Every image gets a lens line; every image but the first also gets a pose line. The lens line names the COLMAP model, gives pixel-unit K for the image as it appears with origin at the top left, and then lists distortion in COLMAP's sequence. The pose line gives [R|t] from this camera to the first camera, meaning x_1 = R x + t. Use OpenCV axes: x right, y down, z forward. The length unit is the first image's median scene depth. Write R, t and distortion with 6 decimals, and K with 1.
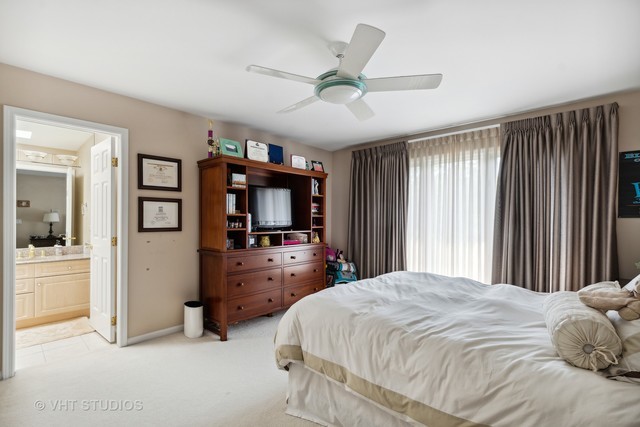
lens RADIAL K [[301.2, 0, 318.5], [0, 301.2, 218.1], [0, 0, 1]] dist [-0.002866, -0.000522]
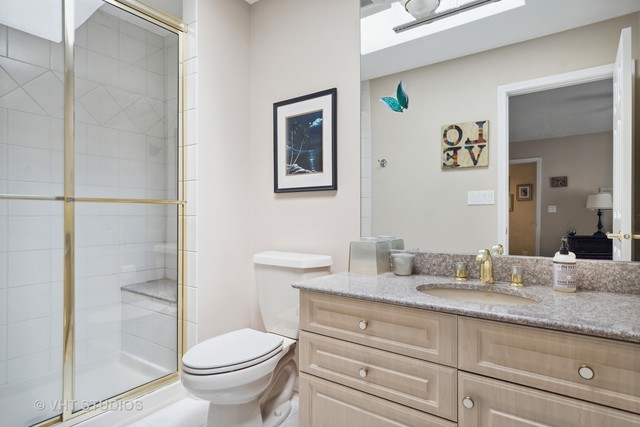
lens RADIAL K [[345.8, 0, 319.0], [0, 345.8, 215.2], [0, 0, 1]] dist [0.001923, 0.000290]
pose [[0.124653, -0.017487, -0.992046, -0.363678], [0.008335, 0.999828, -0.016577, 0.036987], [0.992165, -0.006202, 0.124777, 0.466160]]
